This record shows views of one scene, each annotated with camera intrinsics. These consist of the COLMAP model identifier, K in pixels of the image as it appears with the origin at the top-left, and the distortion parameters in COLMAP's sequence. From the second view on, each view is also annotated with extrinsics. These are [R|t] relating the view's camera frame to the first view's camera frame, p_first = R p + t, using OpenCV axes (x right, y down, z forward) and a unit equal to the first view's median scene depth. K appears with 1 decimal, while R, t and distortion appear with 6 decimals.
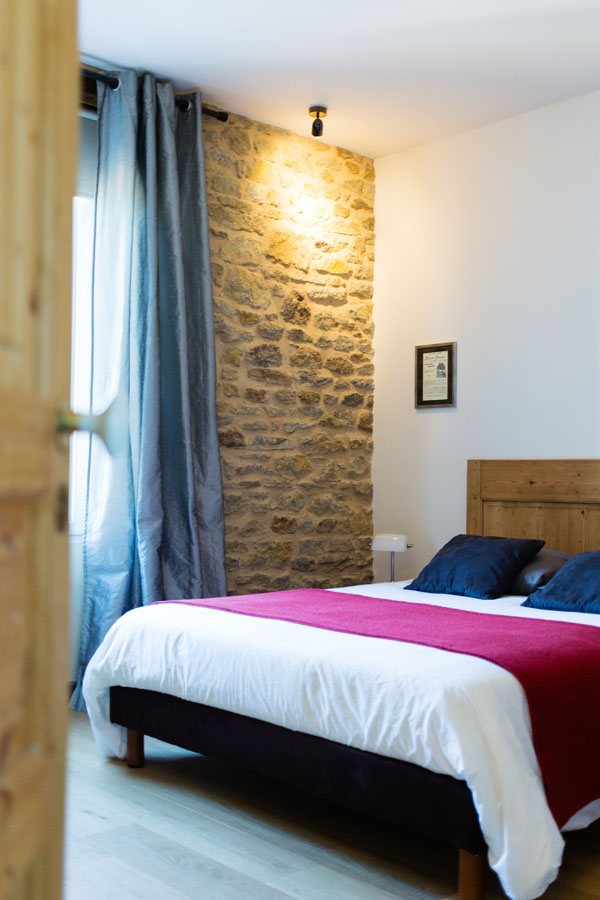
lens RADIAL K [[995.2, 0, 300.0], [0, 995.2, 450.0], [0, 0, 1]] dist [-0.000899, -0.009002]
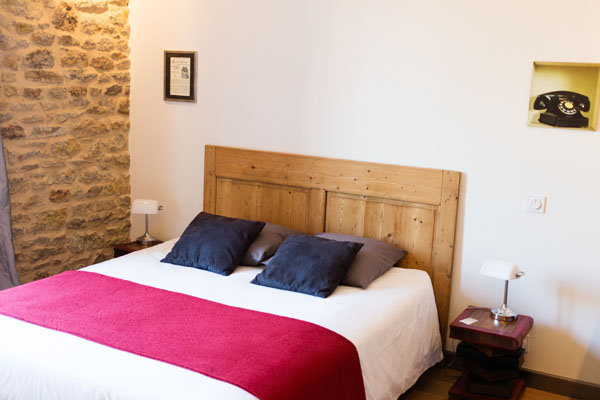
lens RADIAL K [[698.6, 0, 281.4], [0, 698.6, 200.1], [0, 0, 1]] dist [0.002477, -0.016384]
pose [[0.952963, -0.027315, 0.301853, -0.015843], [-0.036944, 0.978035, 0.205140, -0.109809], [-0.300826, -0.206643, 0.931022, 0.092872]]
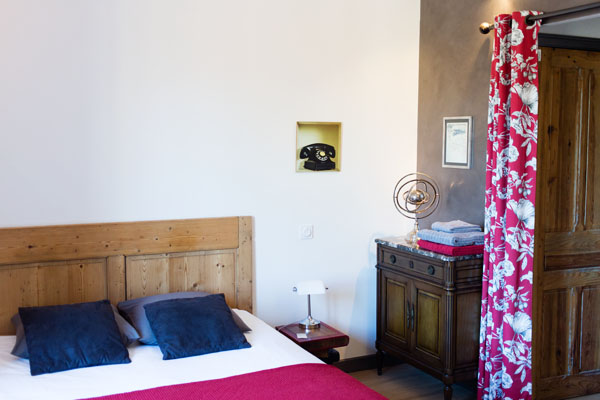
lens RADIAL K [[663.5, 0, 300.0], [0, 663.5, 200.0], [0, 0, 1]] dist [-0.000899, -0.009002]
pose [[0.295601, -0.091965, 0.950875, -0.373033], [-0.019652, 0.994559, 0.102300, -0.098490], [-0.955109, -0.048926, 0.292185, 0.438553]]
